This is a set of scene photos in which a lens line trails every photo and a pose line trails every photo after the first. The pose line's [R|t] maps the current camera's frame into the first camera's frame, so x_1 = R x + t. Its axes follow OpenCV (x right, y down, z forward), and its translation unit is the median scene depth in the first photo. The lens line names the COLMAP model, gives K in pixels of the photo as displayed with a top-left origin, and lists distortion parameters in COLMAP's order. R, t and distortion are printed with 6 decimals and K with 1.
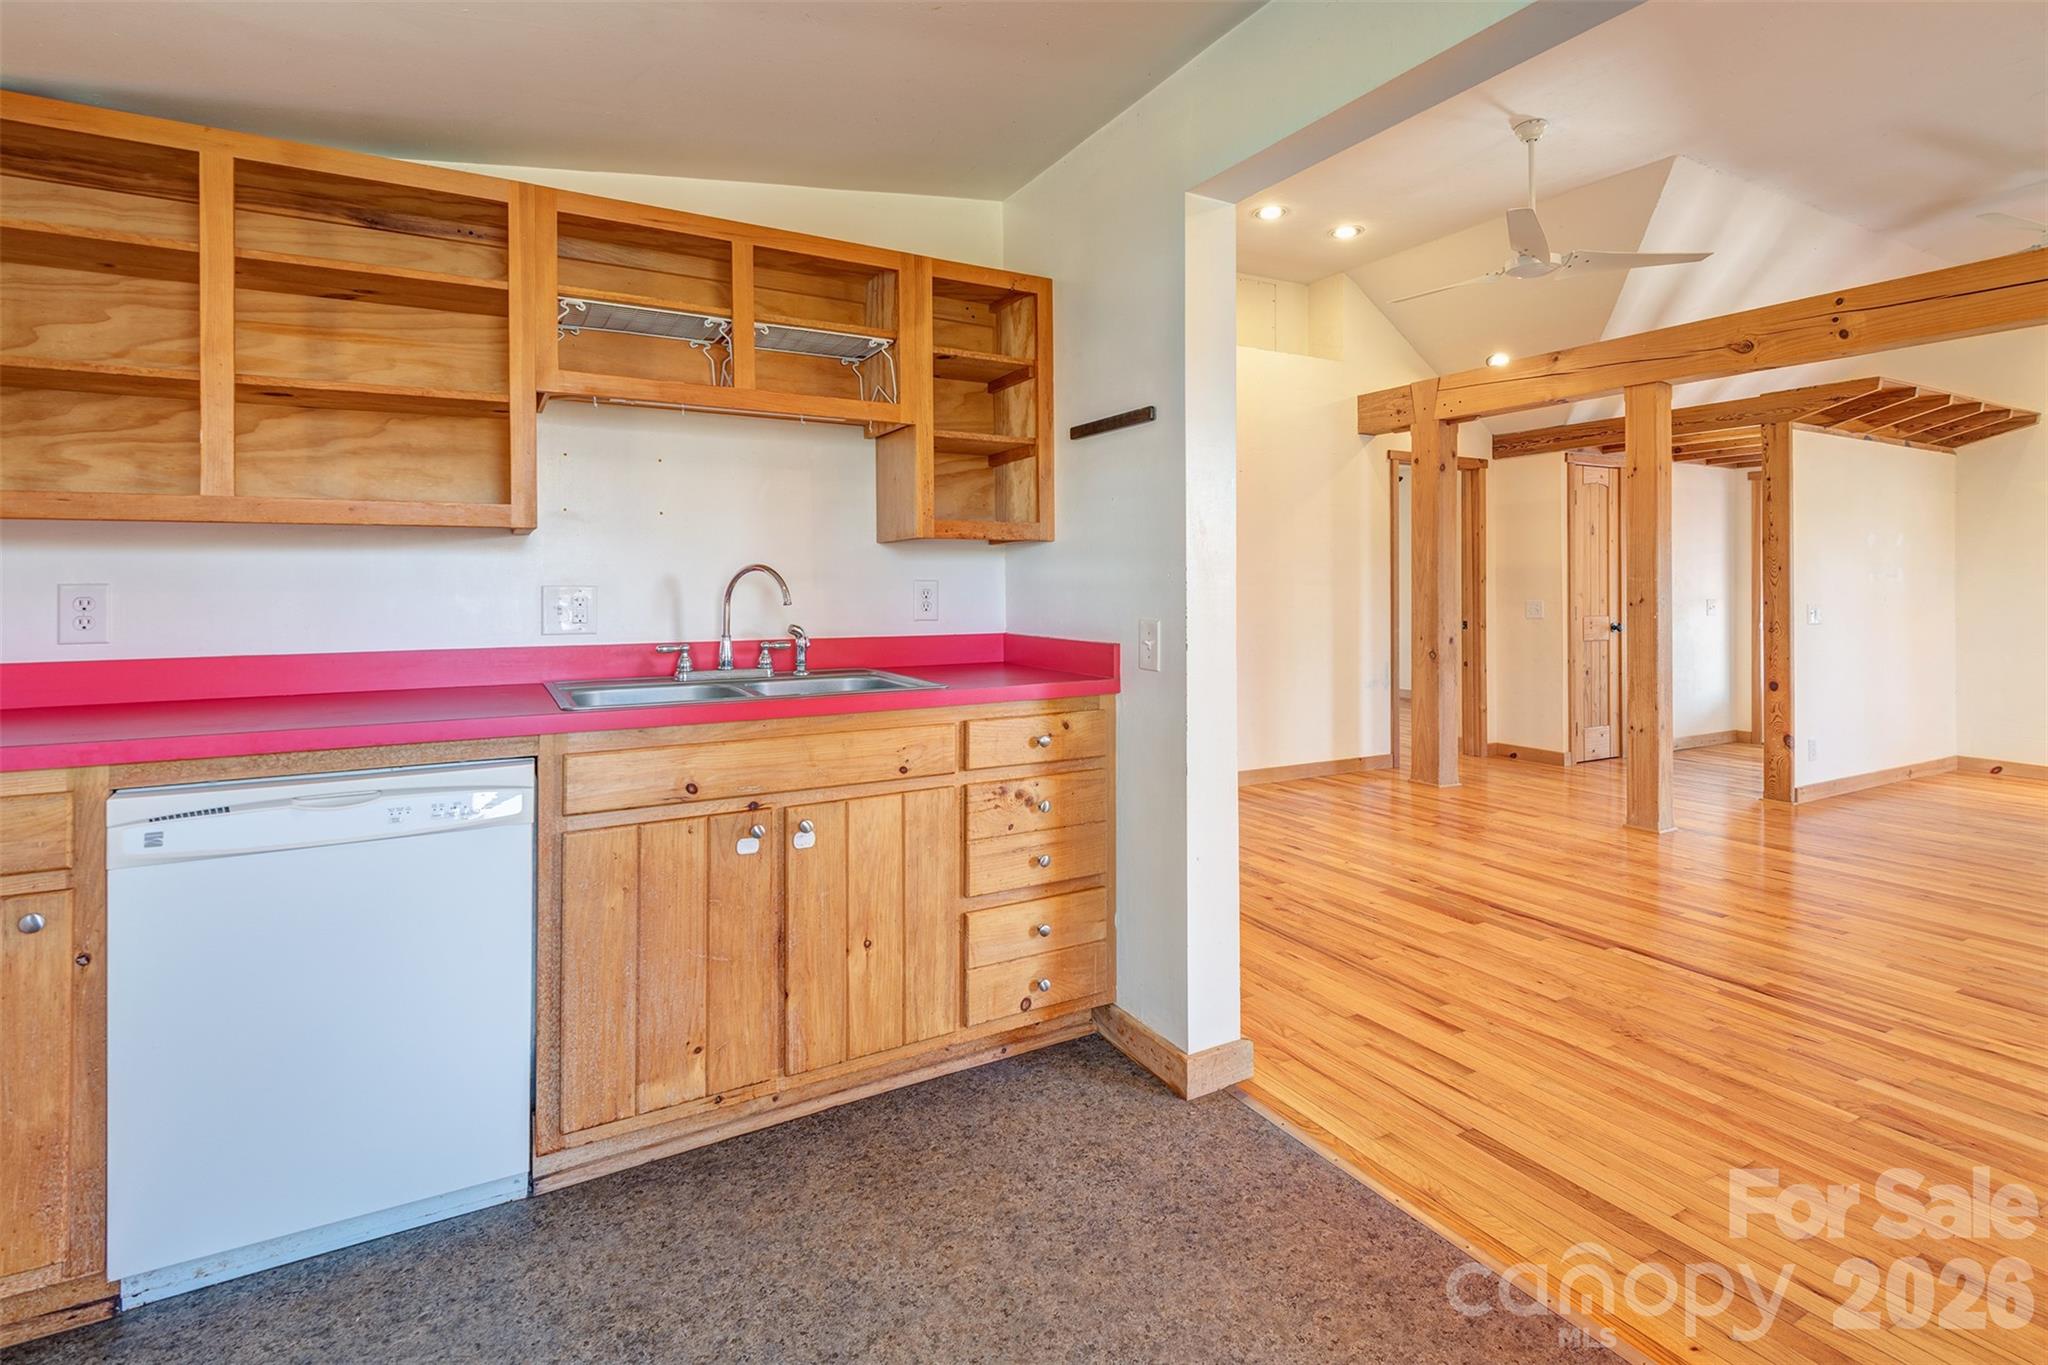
lens RADIAL K [[967.6, 0, 1021.5], [0, 967.6, 565.6], [0, 0, 1]] dist [0.000945, -0.006234]
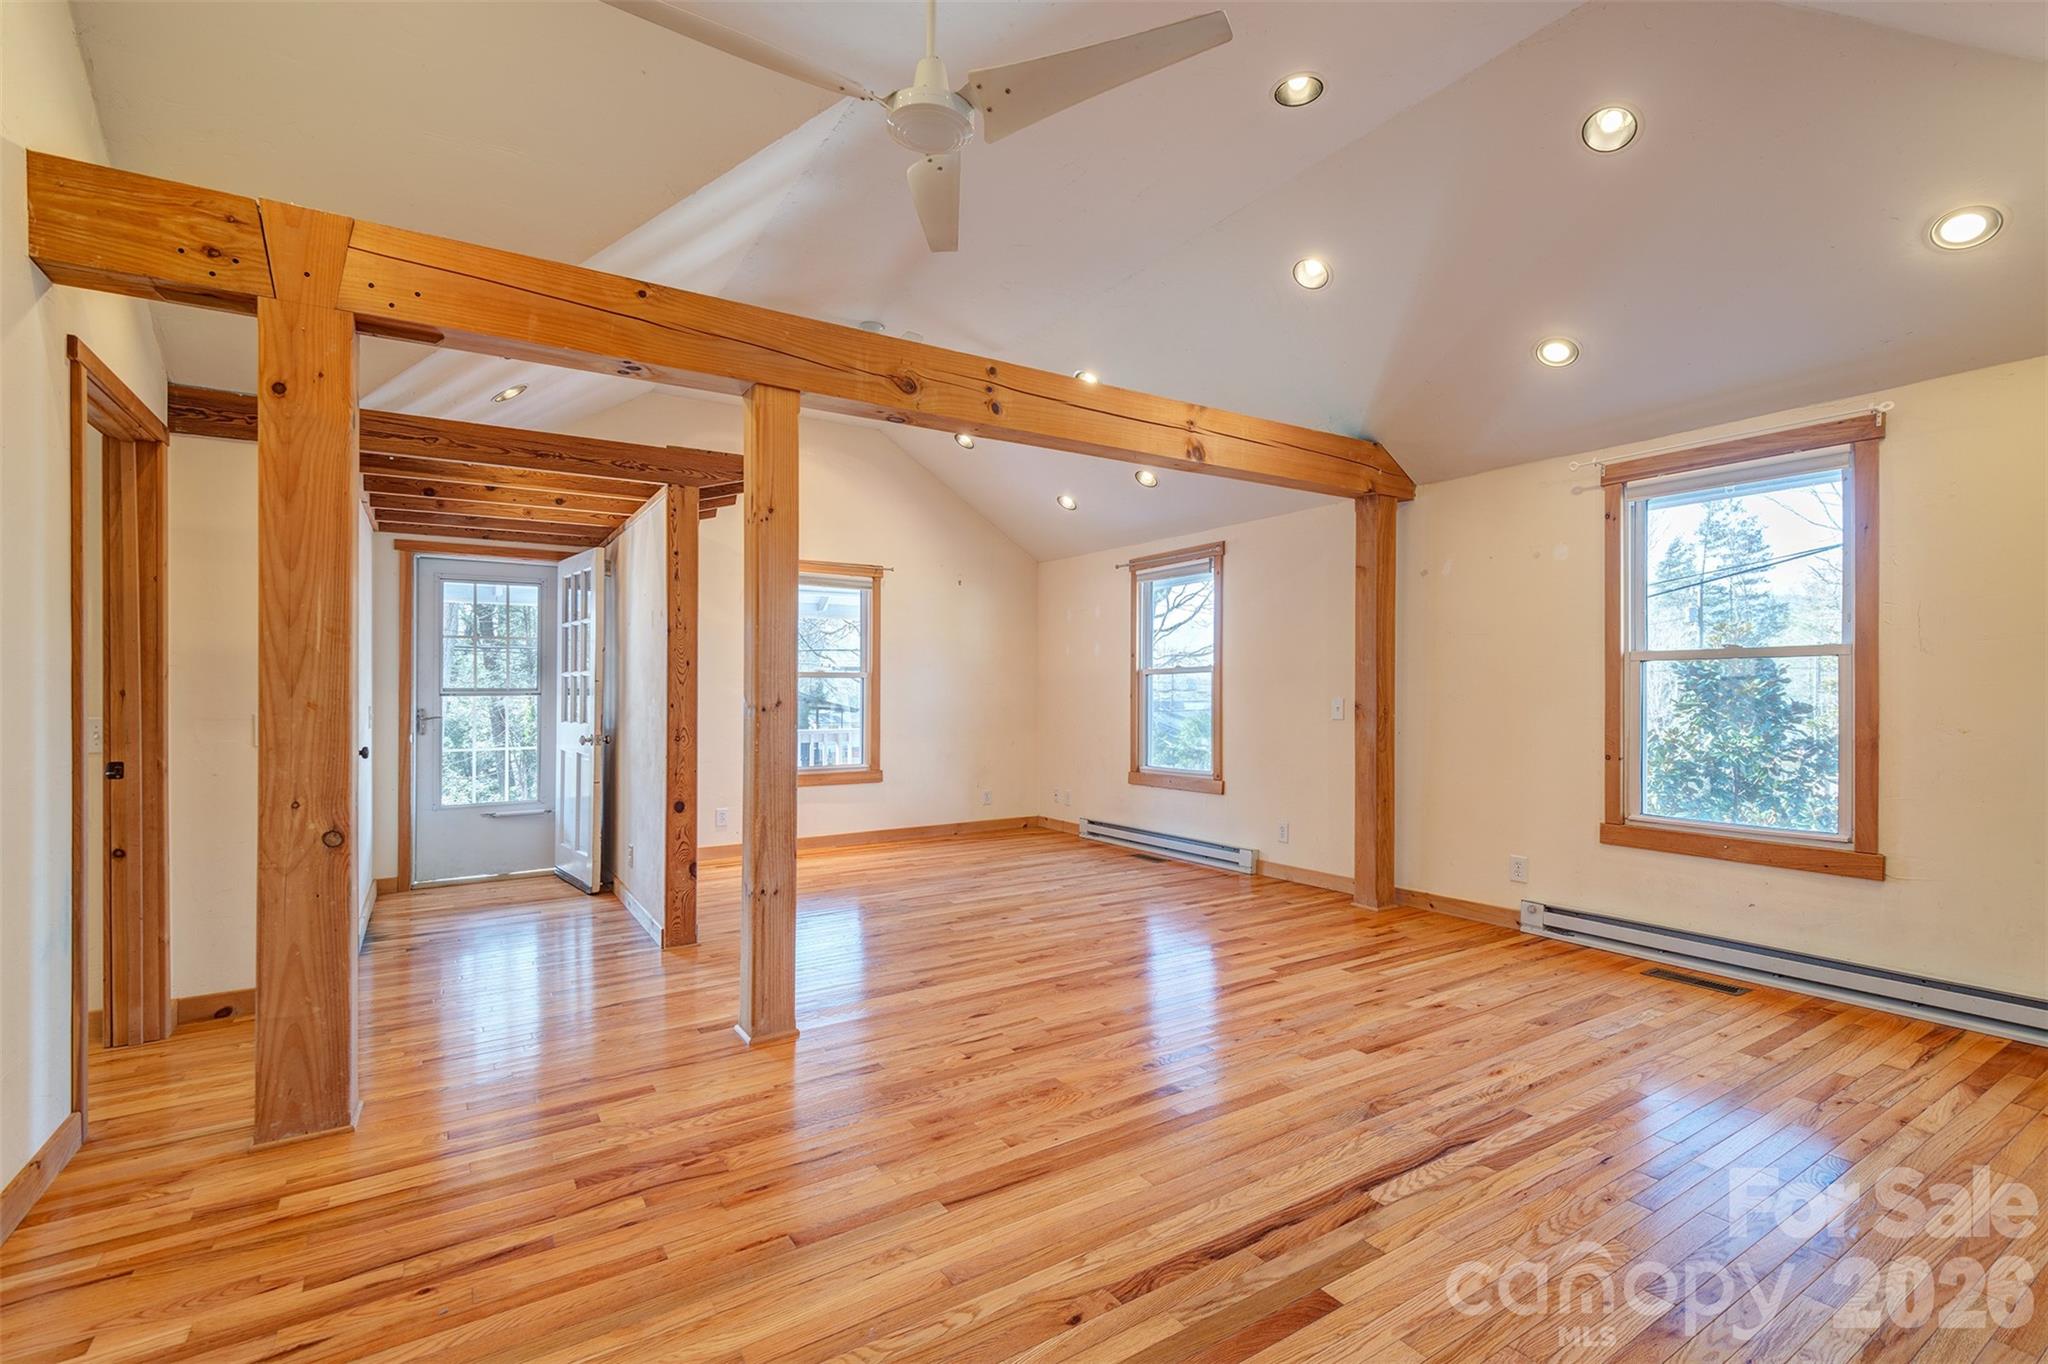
lens RADIAL K [[917.1, 0, 1033.8], [0, 917.1, 686.3], [0, 0, 1]] dist [0.032431, -0.018797]
pose [[-0.069078, 0.000463, 0.997611, -0.020229], [-0.014769, 0.999890, -0.001487, 0.019749], [-0.997502, -0.014837, -0.069063, 0.757741]]
